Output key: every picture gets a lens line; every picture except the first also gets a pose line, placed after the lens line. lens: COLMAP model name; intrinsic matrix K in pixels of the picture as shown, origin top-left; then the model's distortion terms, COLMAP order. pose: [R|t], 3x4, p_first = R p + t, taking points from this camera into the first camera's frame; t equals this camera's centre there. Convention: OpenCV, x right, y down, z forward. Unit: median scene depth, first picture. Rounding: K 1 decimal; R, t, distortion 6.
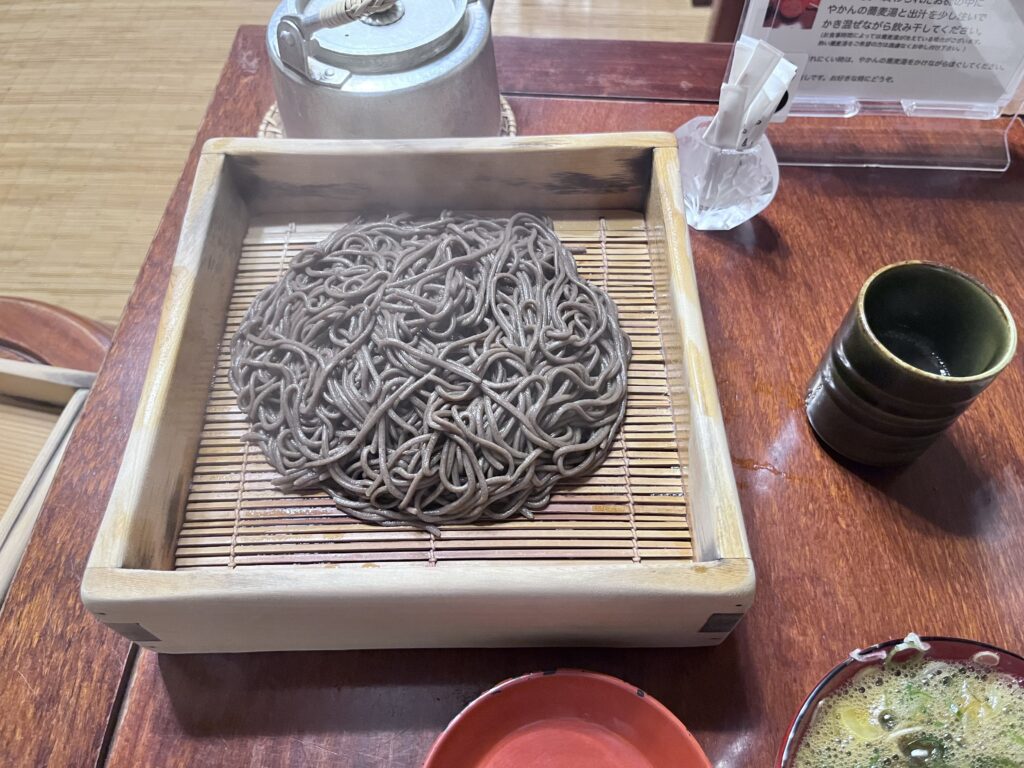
lens RADIAL K [[781.4, 0, 506.8], [0, 781.4, 378.3], [0, 0, 1]] dist [0.077821, -0.135043]
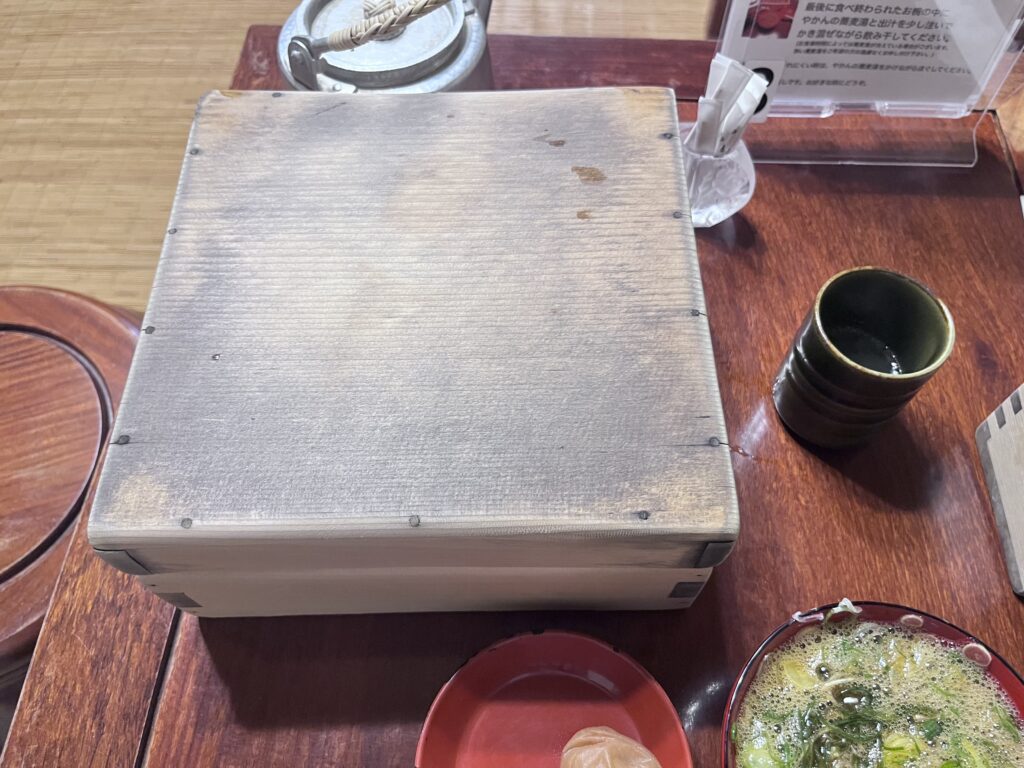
lens RADIAL K [[782.8, 0, 512.0], [0, 782.8, 384.0], [0, 0, 1]] dist [0.032658, -0.063940]
pose [[0.999964, -0.006434, -0.005575, 0.018784], [0.006732, 0.998449, 0.055259, -0.041316], [0.005211, -0.055295, 0.998456, -0.098147]]
